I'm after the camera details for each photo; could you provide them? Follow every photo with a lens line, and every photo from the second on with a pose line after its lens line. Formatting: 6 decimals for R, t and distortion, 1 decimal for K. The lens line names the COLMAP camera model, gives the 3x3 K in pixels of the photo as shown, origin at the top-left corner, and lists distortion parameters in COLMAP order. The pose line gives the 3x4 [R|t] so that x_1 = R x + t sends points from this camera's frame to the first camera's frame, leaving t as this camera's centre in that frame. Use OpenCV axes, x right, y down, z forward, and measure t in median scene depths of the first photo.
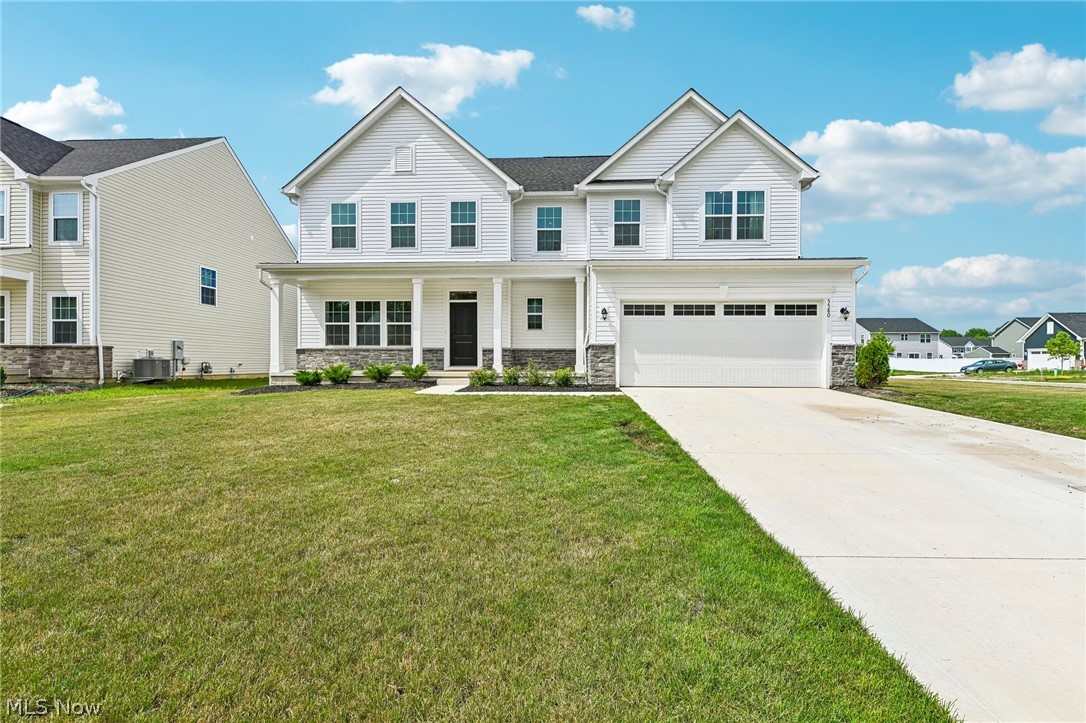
lens RADIAL K [[481.9, 0, 543.7], [0, 481.9, 365.2], [0, 0, 1]] dist [0.001266, -0.002502]
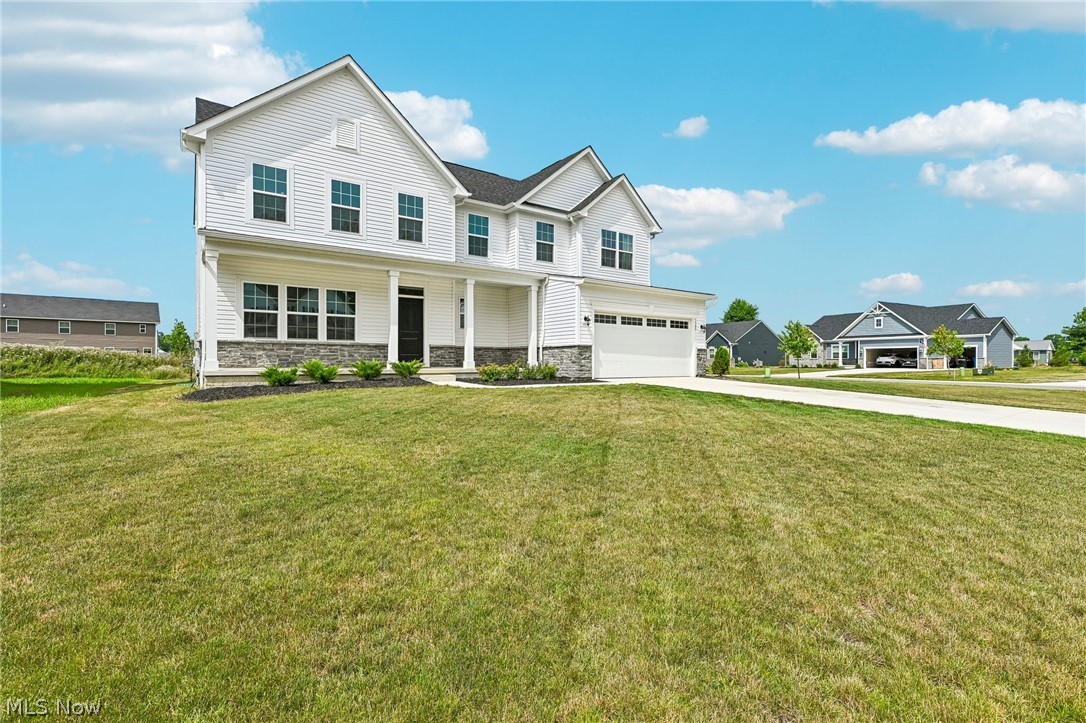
lens RADIAL K [[481.9, 0, 550.2], [0, 481.9, 362.0], [0, 0, 1]] dist [0.001266, -0.002502]
pose [[0.787372, -0.003361, 0.616468, -0.560770], [-0.000697, 0.999980, 0.006342, -0.005374], [-0.616477, -0.005424, 0.787354, 0.048832]]
